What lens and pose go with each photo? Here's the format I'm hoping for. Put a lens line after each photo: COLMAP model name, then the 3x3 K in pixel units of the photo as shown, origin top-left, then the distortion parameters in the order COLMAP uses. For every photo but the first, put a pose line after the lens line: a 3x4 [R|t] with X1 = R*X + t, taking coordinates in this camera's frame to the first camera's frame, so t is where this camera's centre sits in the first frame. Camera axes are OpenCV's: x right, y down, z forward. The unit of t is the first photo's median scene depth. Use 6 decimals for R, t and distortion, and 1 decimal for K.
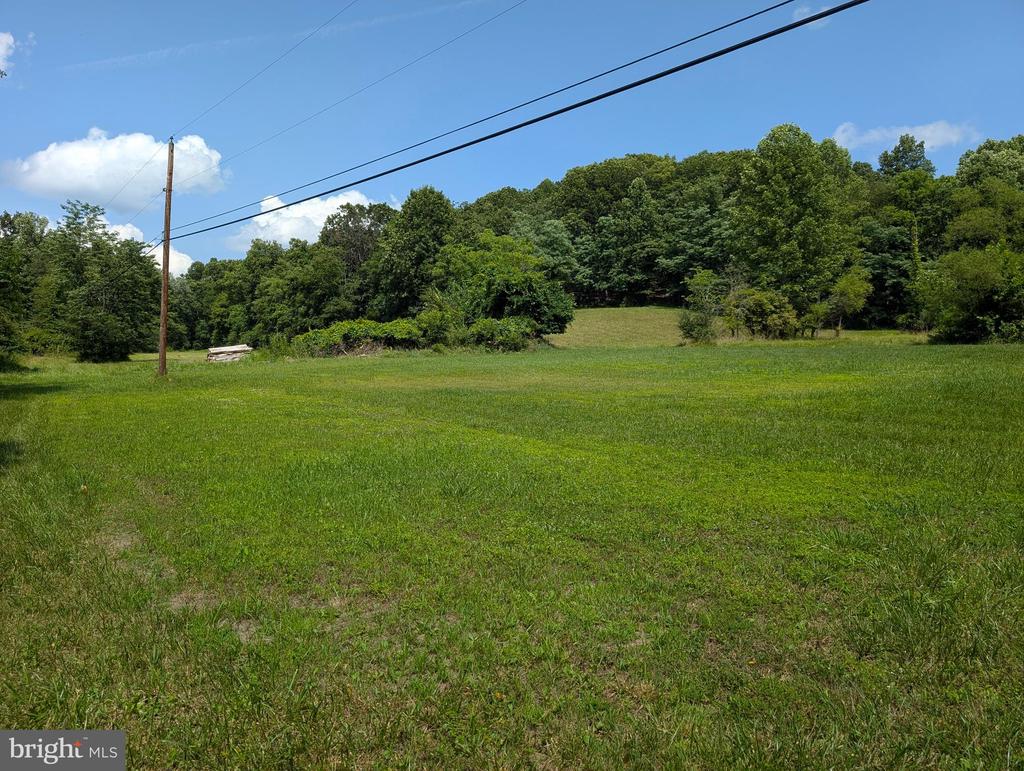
lens RADIAL K [[739.7, 0, 497.8], [0, 739.7, 396.8], [0, 0, 1]] dist [0.022437, -0.022707]
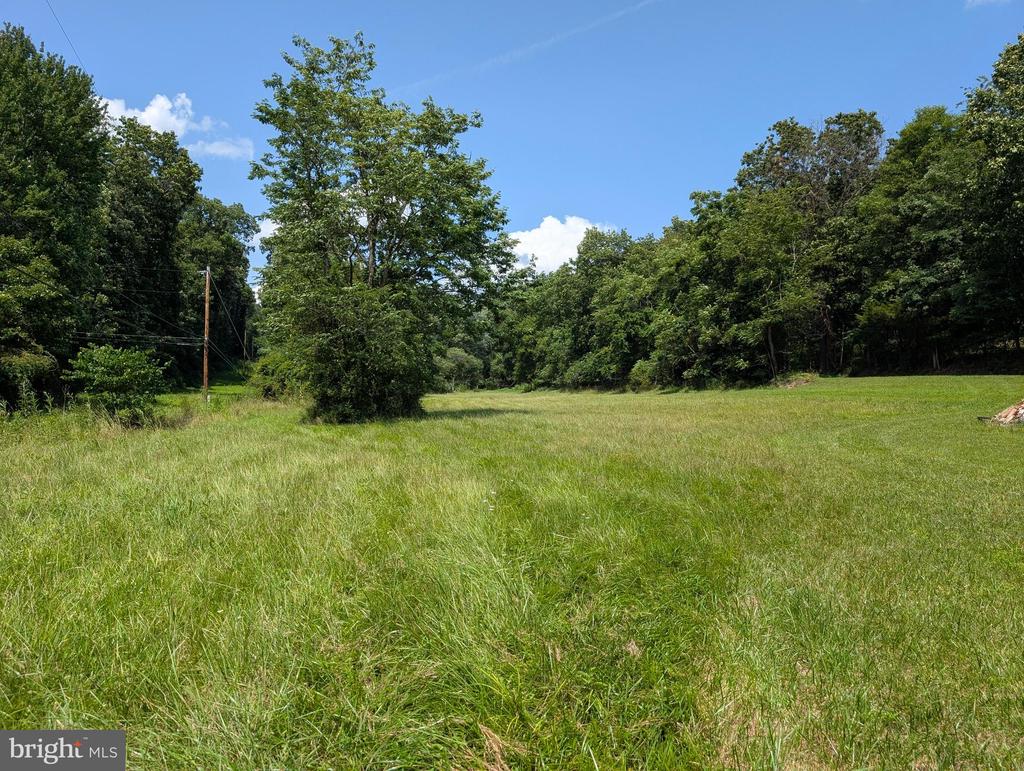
lens RADIAL K [[739.7, 0, 515.9], [0, 739.7, 380.3], [0, 0, 1]] dist [0.022437, -0.022707]
pose [[0.947902, -0.008784, -0.318439, -0.508583], [-0.015033, 0.997273, -0.072258, -0.062267], [0.318206, 0.073280, 0.945185, 1.010943]]
